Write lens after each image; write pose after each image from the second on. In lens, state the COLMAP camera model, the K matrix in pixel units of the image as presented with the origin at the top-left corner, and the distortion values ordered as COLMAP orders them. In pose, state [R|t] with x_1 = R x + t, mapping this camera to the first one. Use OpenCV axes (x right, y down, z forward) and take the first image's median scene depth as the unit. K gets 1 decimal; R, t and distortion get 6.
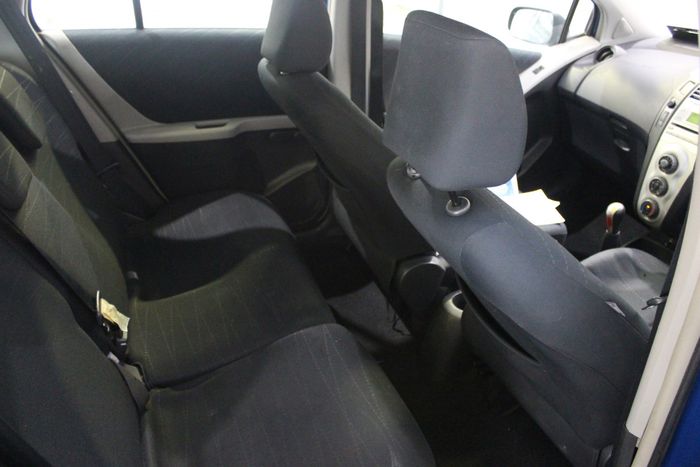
lens RADIAL K [[567.5, 0, 350.0], [0, 567.5, 233.5], [0, 0, 1]] dist [-0.147182, 0.105157]
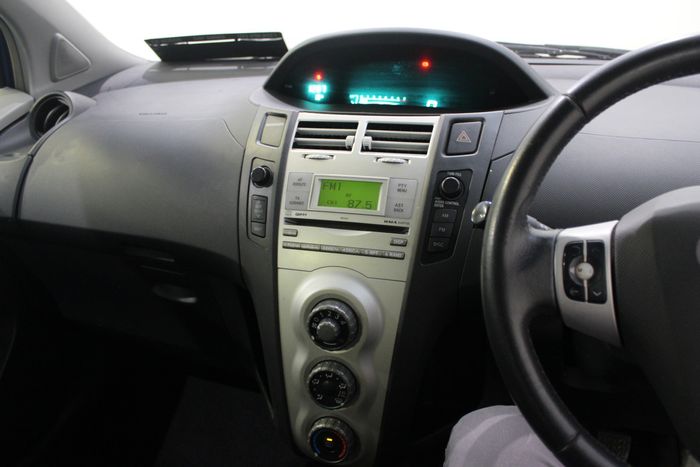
lens RADIAL K [[567.5, 0, 350.0], [0, 567.5, 233.5], [0, 0, 1]] dist [-0.147182, 0.105157]
pose [[0.607277, -0.328149, 0.723556, 0.264106], [0.429779, 0.901646, 0.048206, -0.158679], [-0.668210, 0.281694, 0.688581, 0.565719]]
